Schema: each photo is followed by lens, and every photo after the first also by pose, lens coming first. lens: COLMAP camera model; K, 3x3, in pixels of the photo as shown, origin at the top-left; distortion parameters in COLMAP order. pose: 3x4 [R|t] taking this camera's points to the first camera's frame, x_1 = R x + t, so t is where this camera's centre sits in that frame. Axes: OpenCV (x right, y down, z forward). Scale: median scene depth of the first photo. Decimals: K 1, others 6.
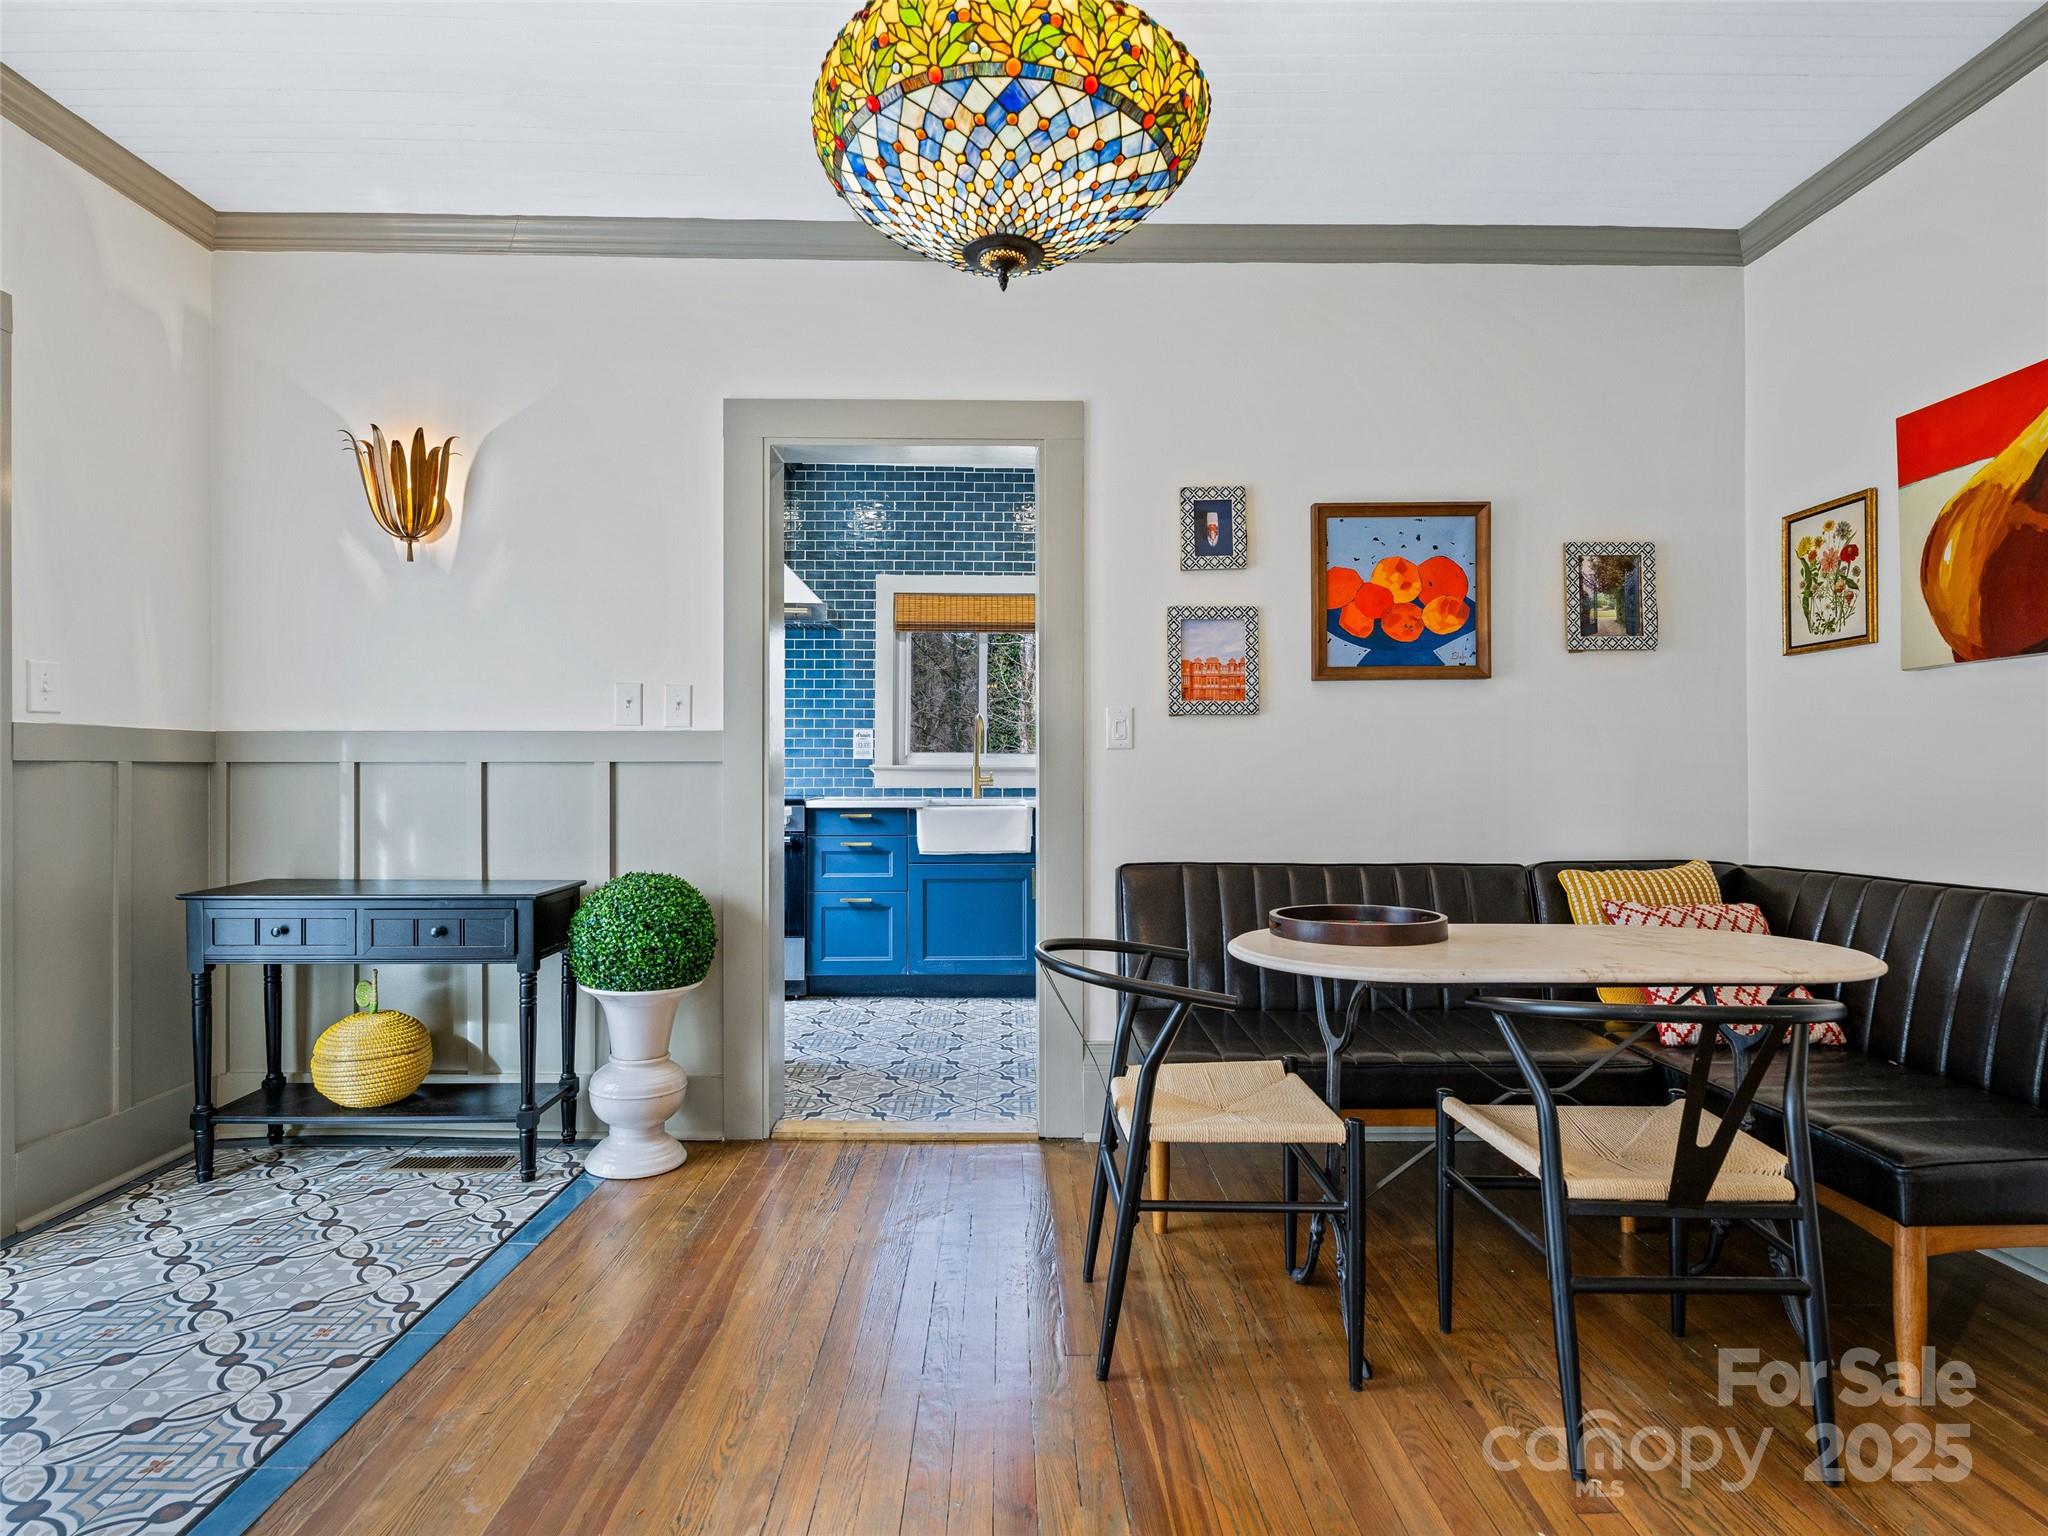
lens RADIAL K [[1083.1, 0, 1008.9], [0, 1083.1, 772.4], [0, 0, 1]] dist [0.001045, -0.000346]
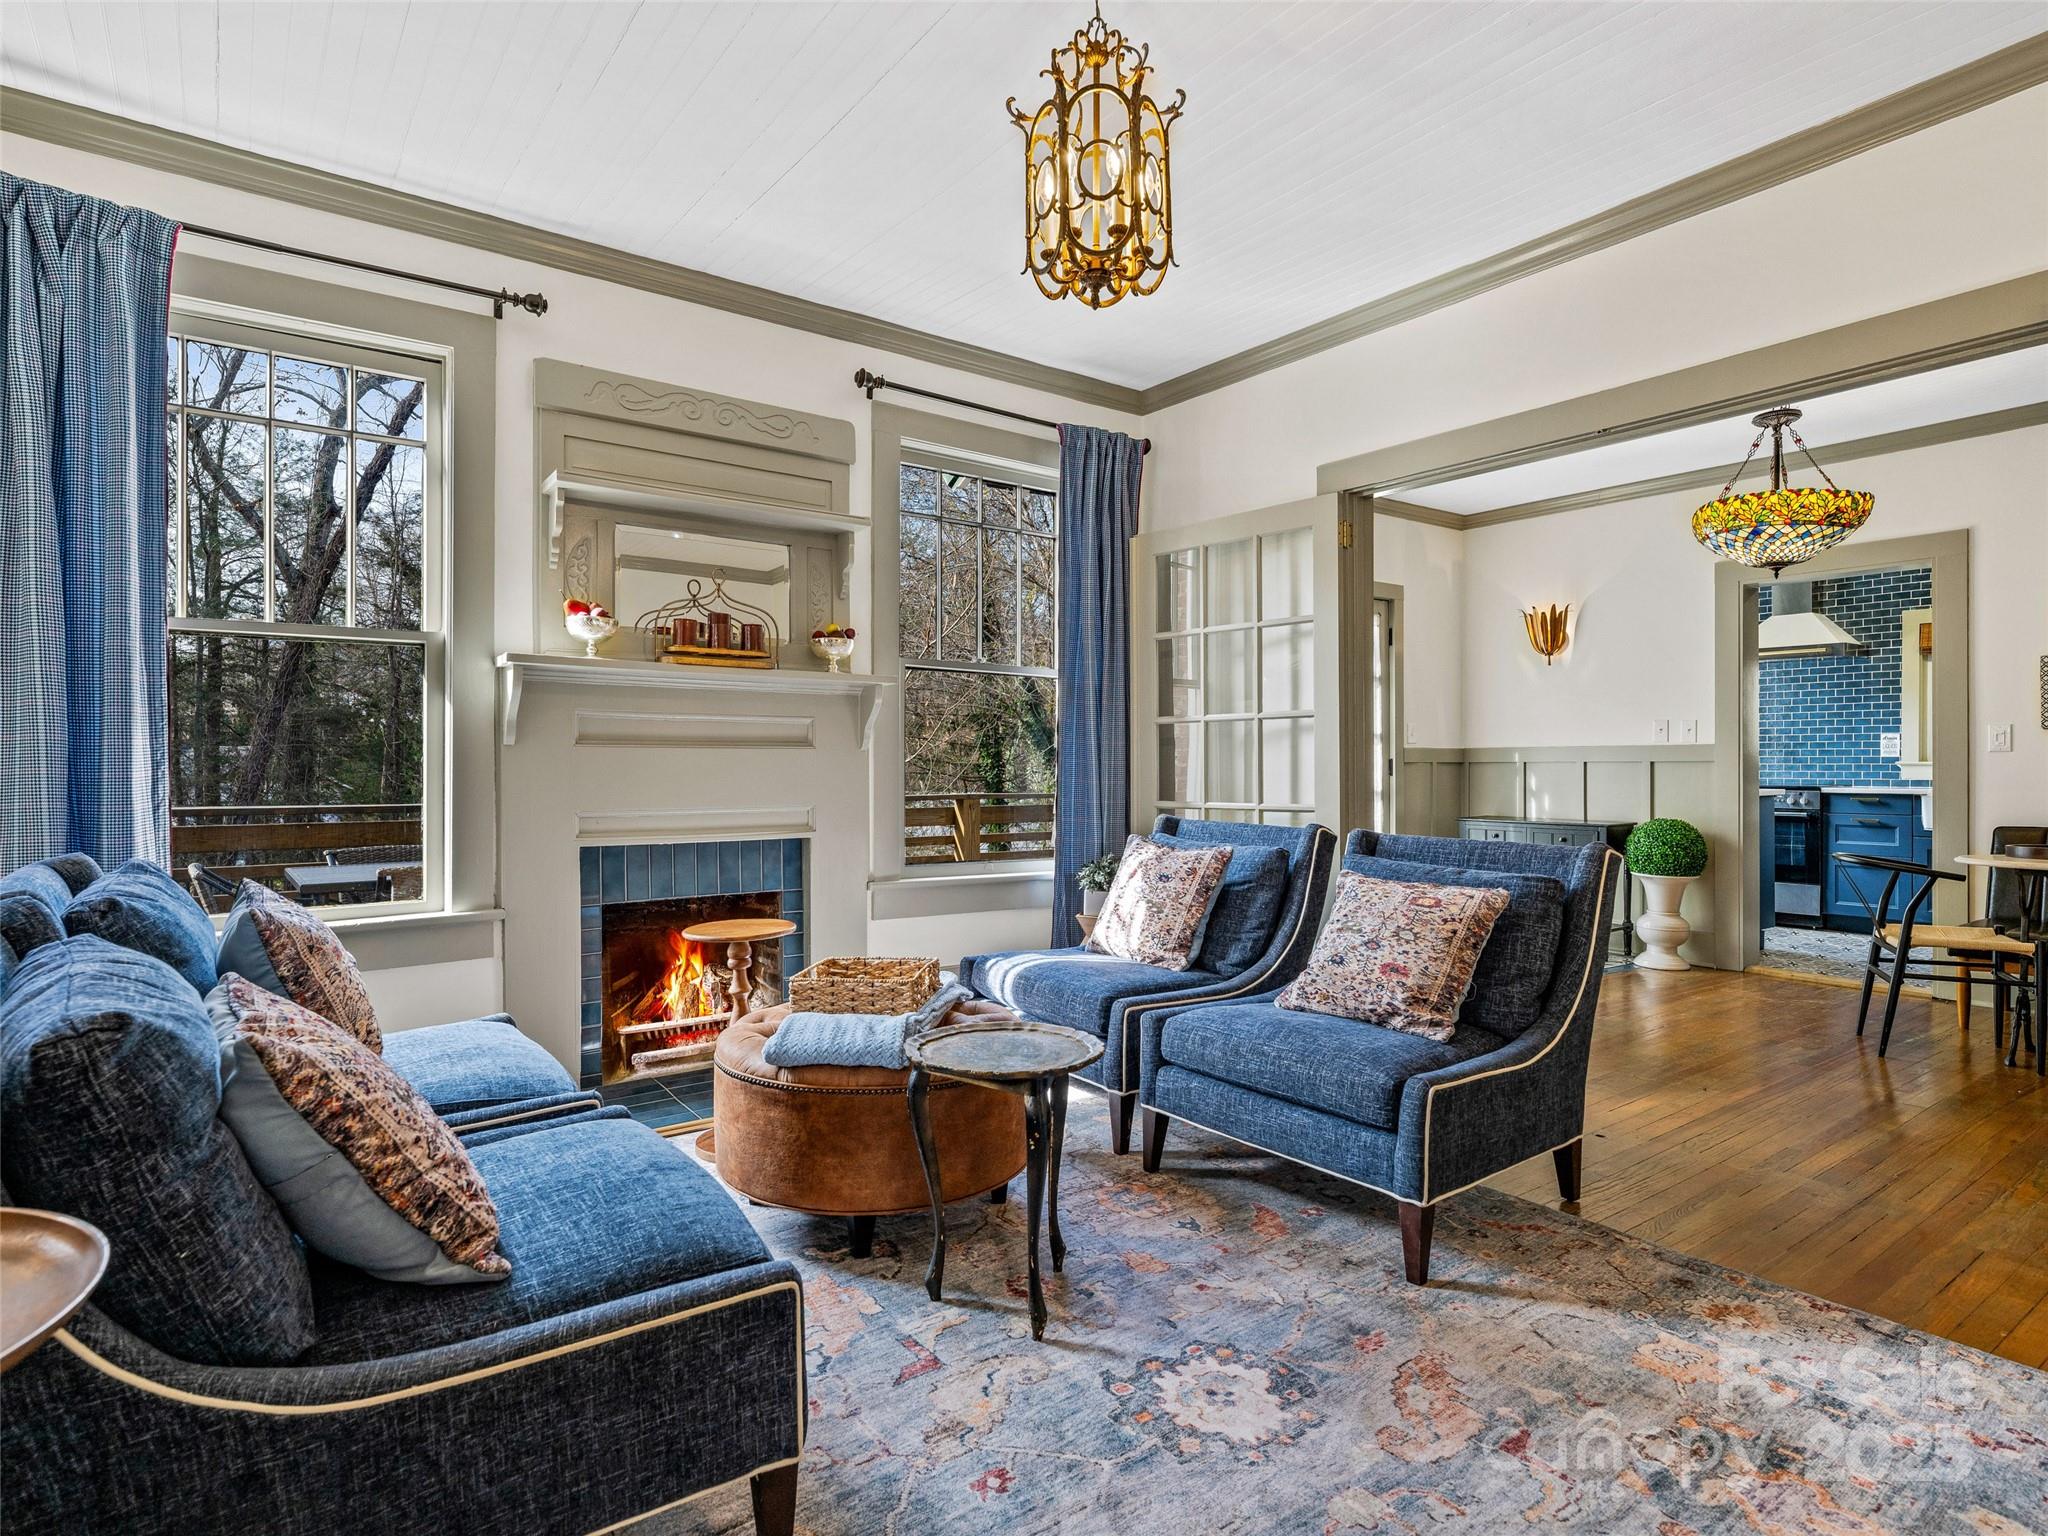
lens RADIAL K [[1083.1, 0, 1042.6], [0, 1083.1, 767.1], [0, 0, 1]] dist [0.001045, -0.000346]
pose [[0.595540, -0.001794, -0.803324, 0.531028], [-0.001110, 0.999995, -0.003056, 0.008394], [0.803325, 0.002712, 0.595535, -1.005294]]
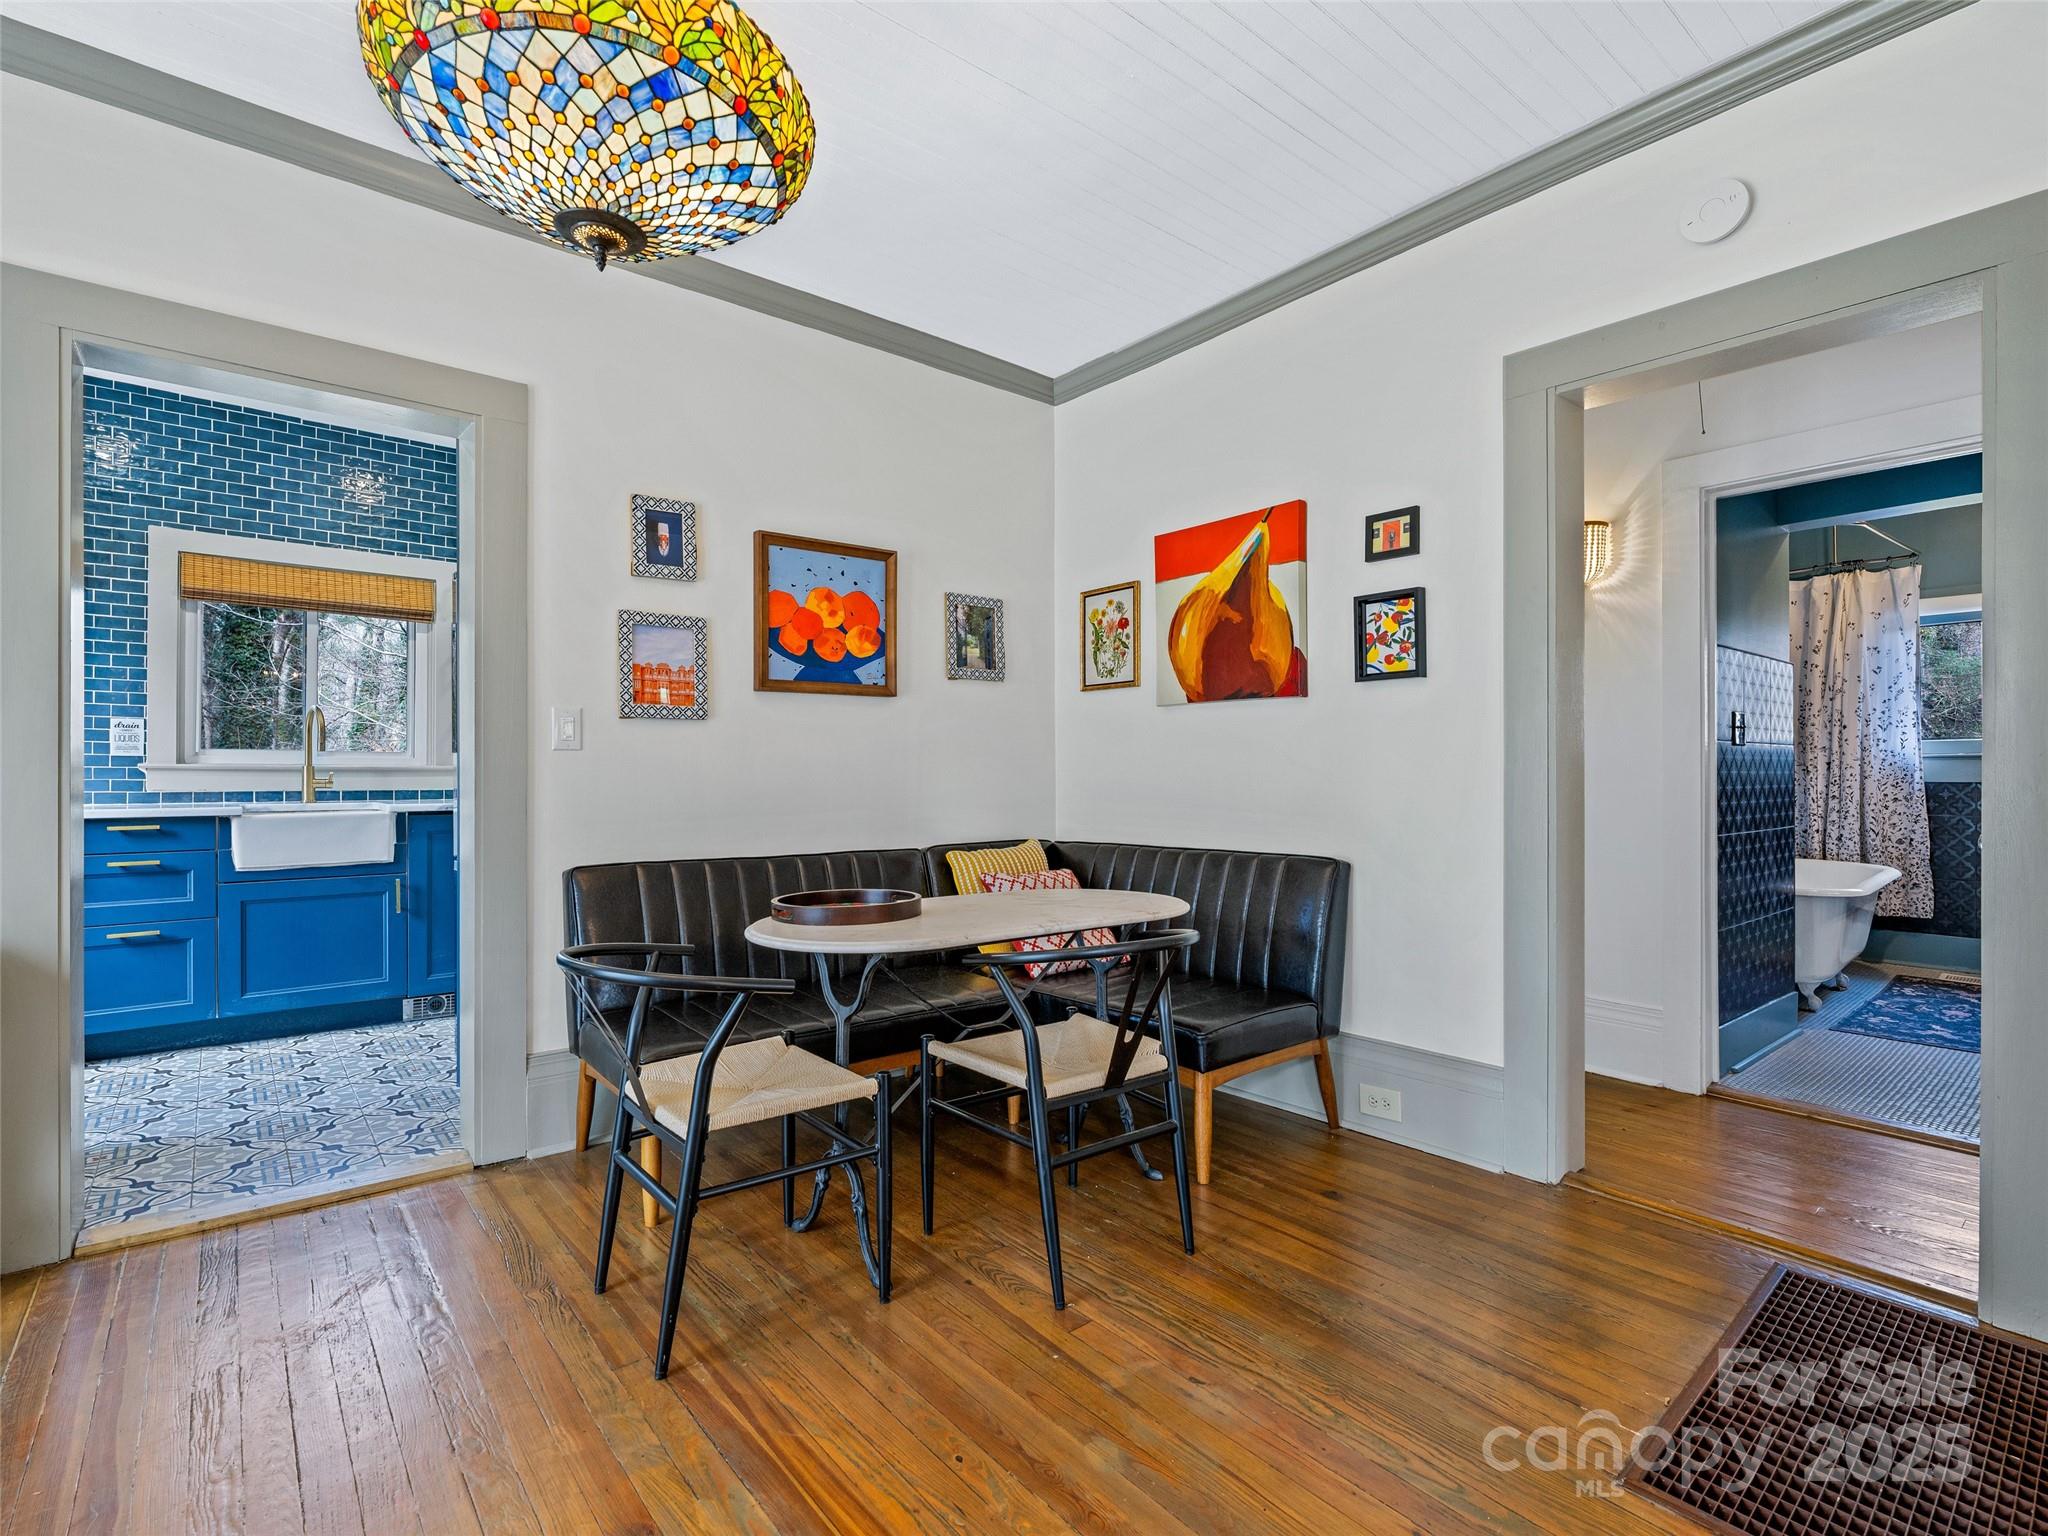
lens RADIAL K [[985.9, 0, 1029.6], [0, 985.9, 777.9], [0, 0, 1]] dist [0.002846, -0.000398]
pose [[0.778891, -0.001762, 0.627156, -0.132638], [-0.001797, 0.999986, 0.005041, -0.001863], [-0.627156, -0.005054, 0.778877, 0.043719]]
